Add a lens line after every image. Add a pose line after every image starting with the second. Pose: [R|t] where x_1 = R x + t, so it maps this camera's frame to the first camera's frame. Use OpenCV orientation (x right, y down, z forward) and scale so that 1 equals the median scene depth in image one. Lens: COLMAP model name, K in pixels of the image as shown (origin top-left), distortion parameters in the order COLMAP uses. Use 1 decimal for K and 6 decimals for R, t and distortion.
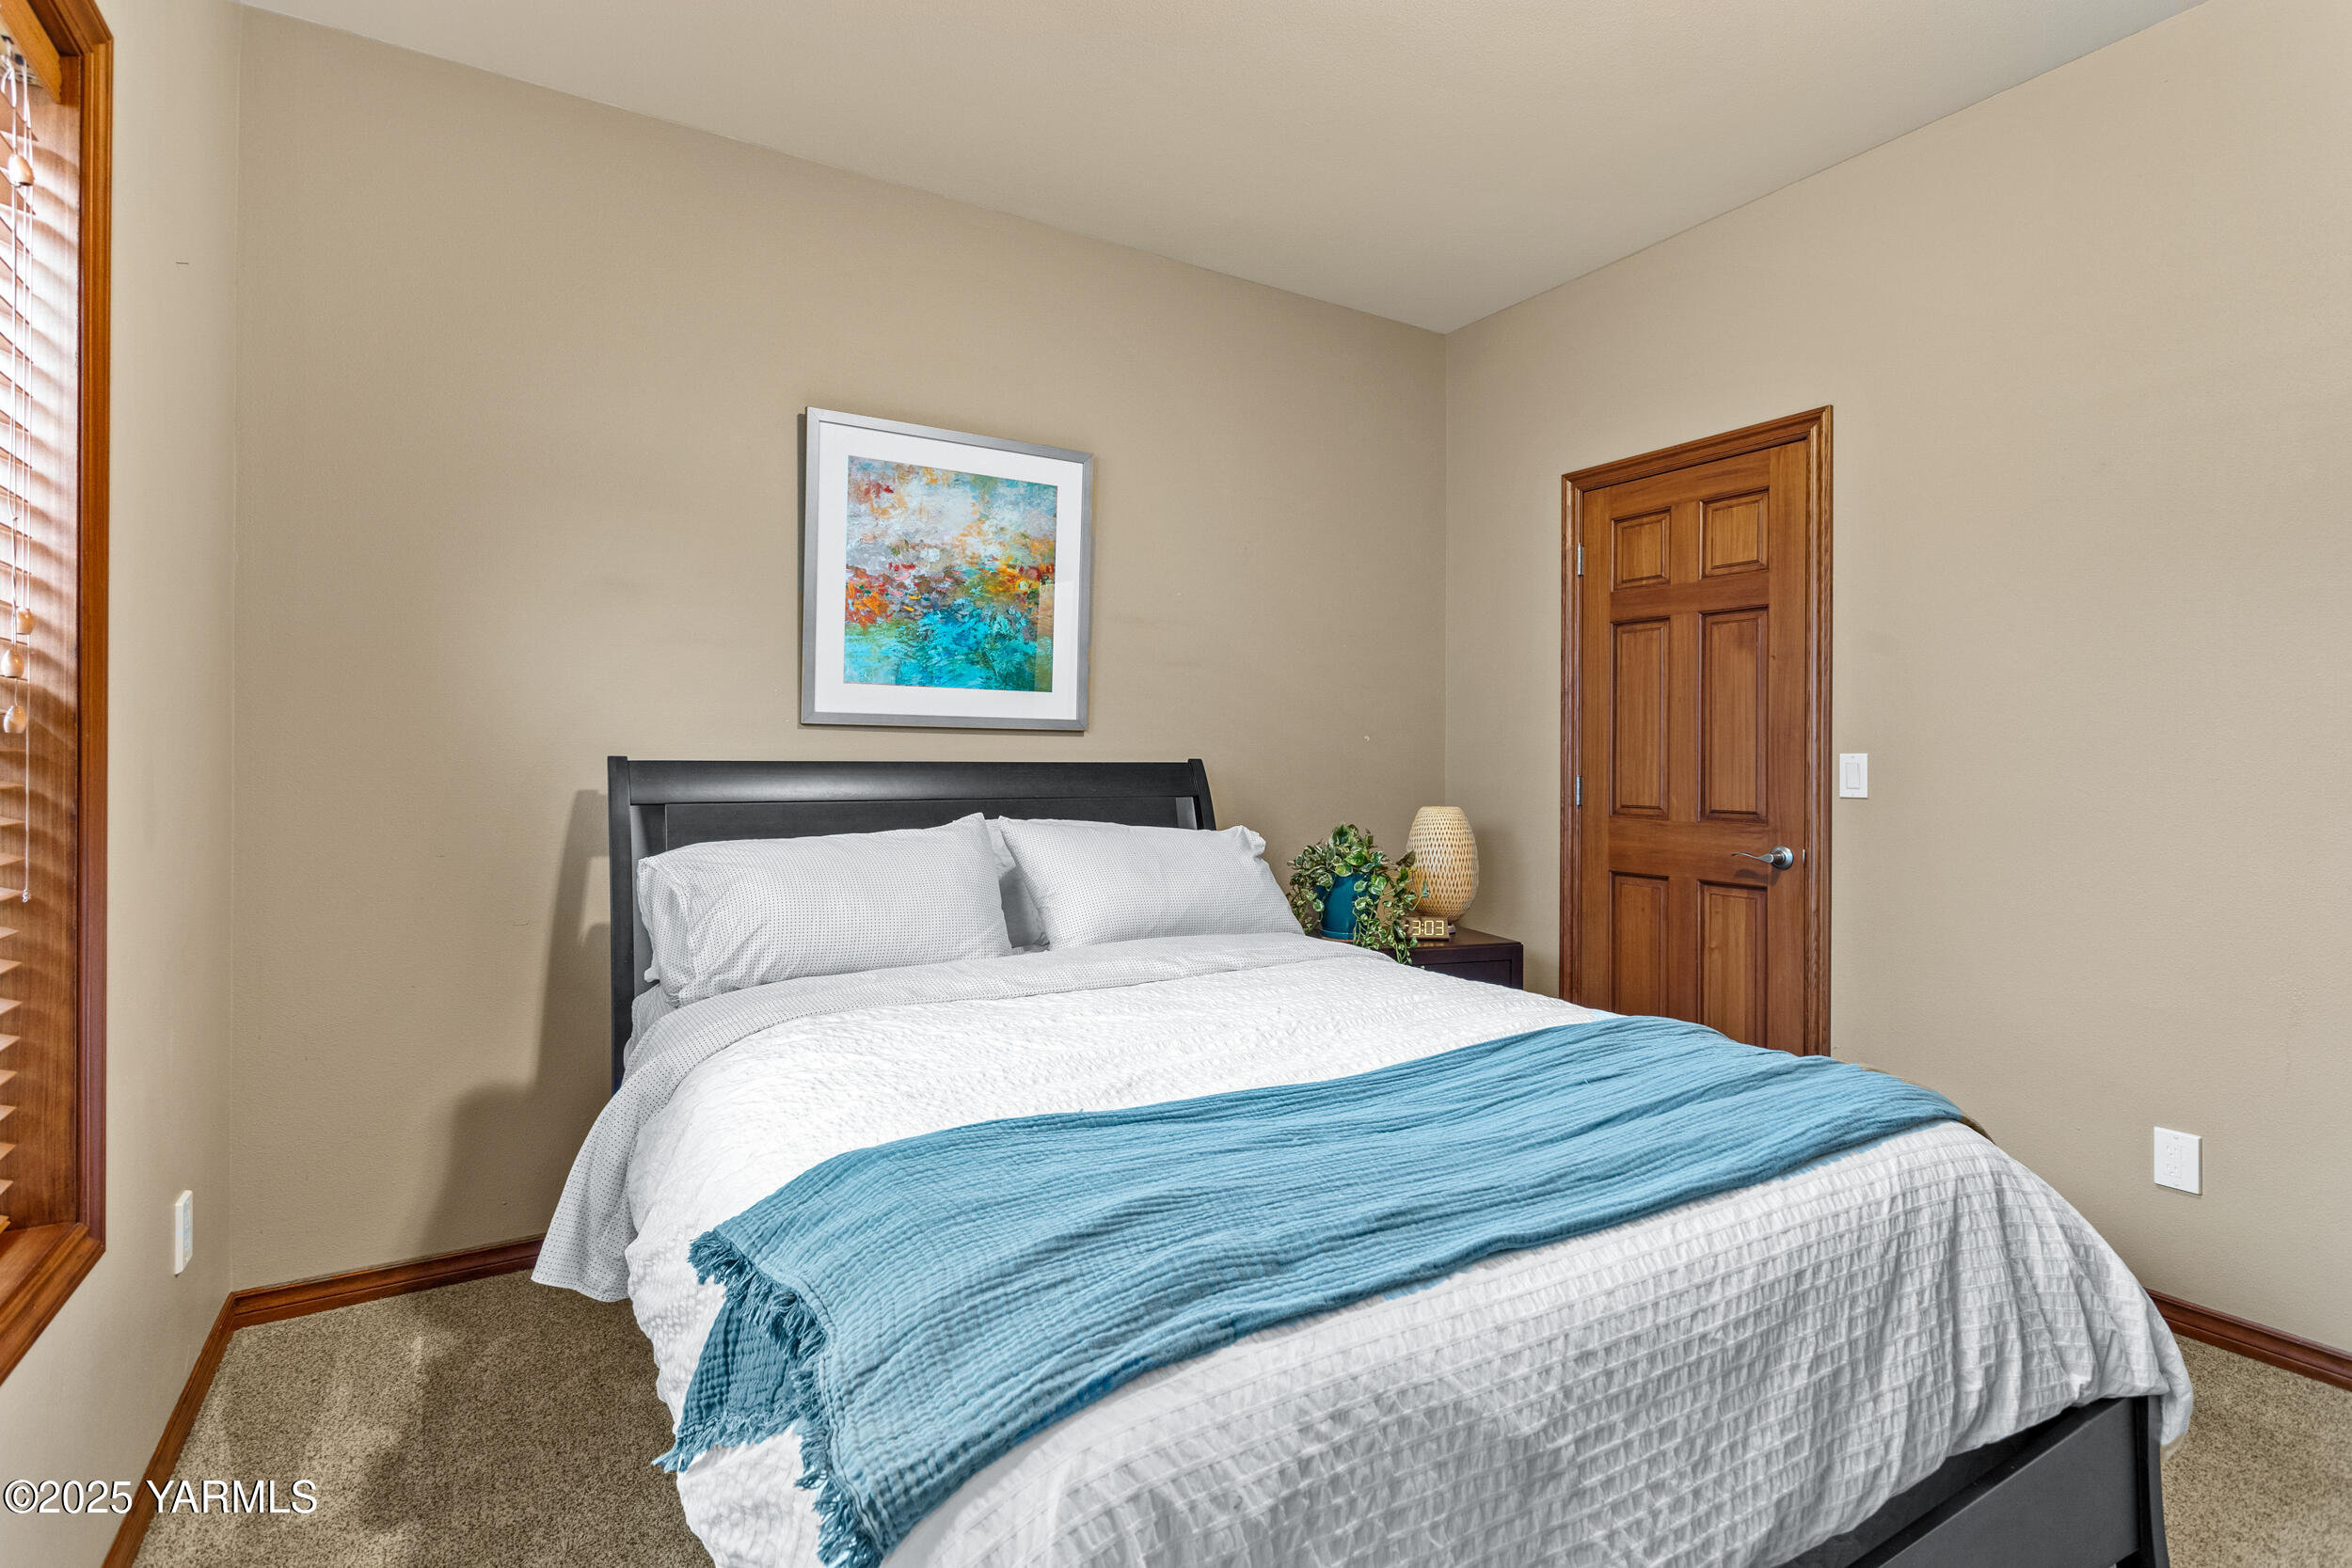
lens RADIAL K [[1128.7, 0, 1182.5], [0, 1128.7, 768.1], [0, 0, 1]] dist [-0.002367, -0.000090]
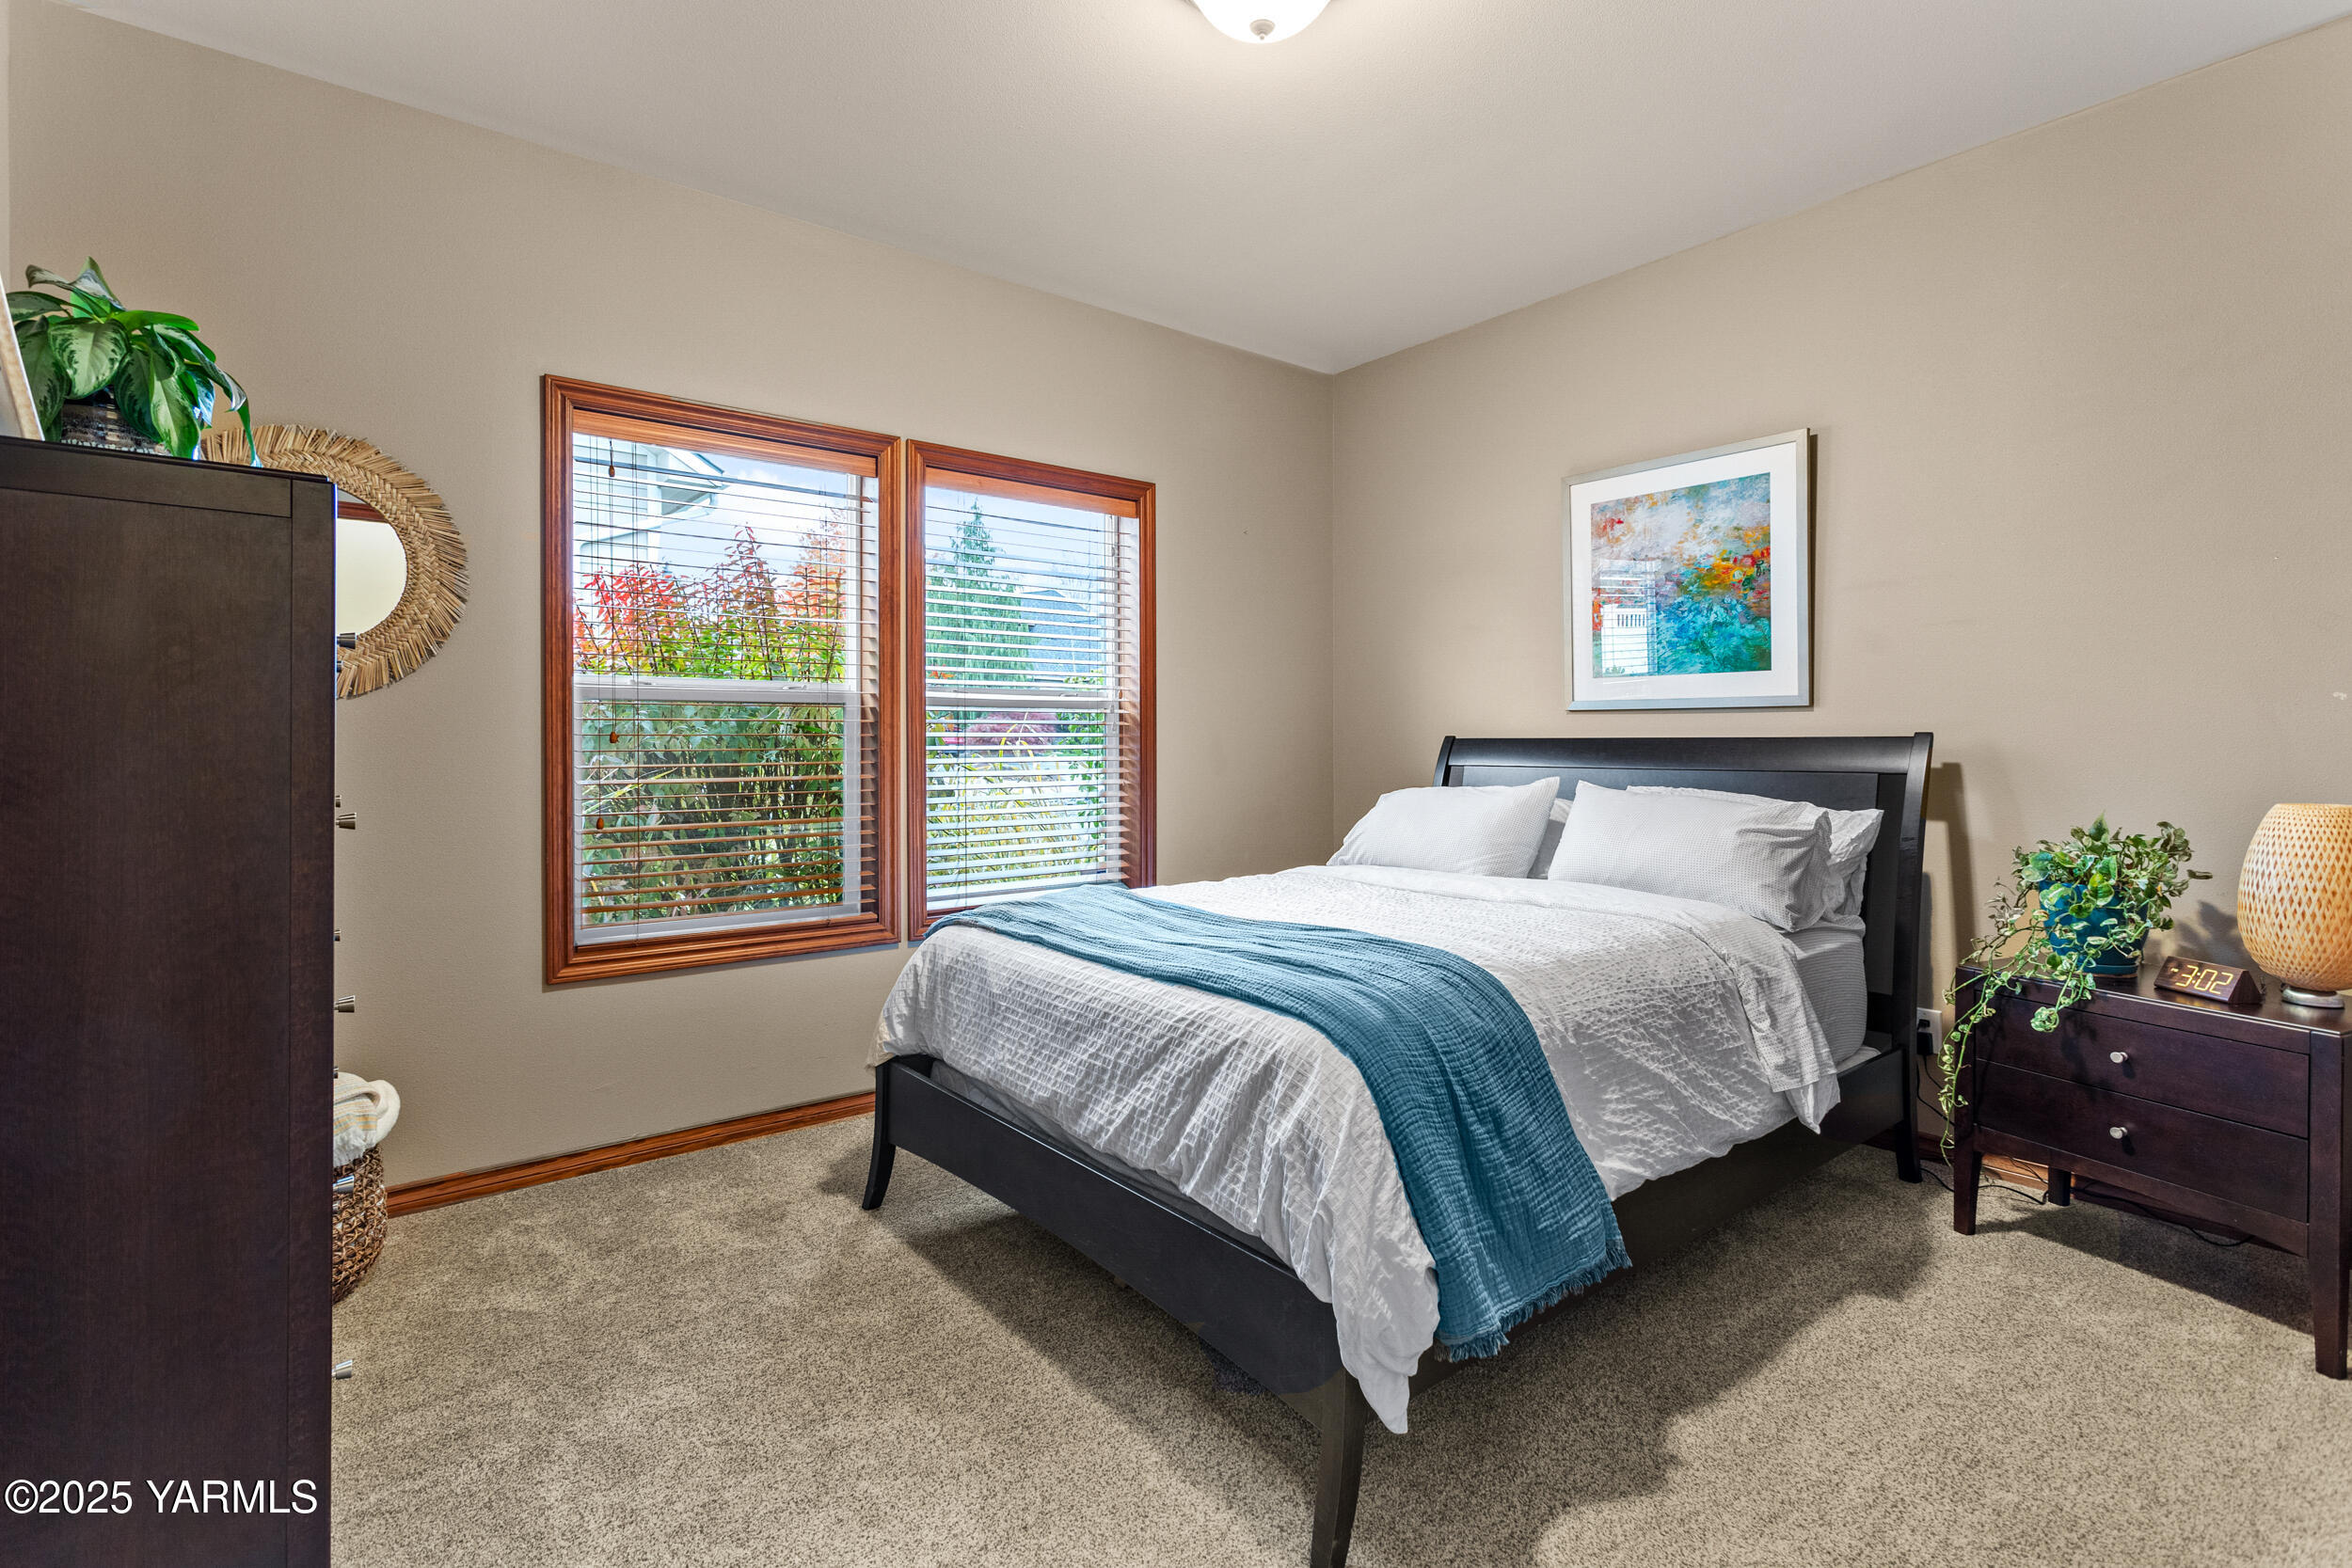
lens RADIAL K [[1128.7, 0, 1134.5], [0, 1128.7, 767.3], [0, 0, 1]] dist [-0.002367, -0.000090]
pose [[0.088969, 0.023764, -0.995751, 0.908406], [-0.000167, 0.999716, 0.023843, -0.002307], [0.996034, -0.001955, 0.088947, 0.332156]]
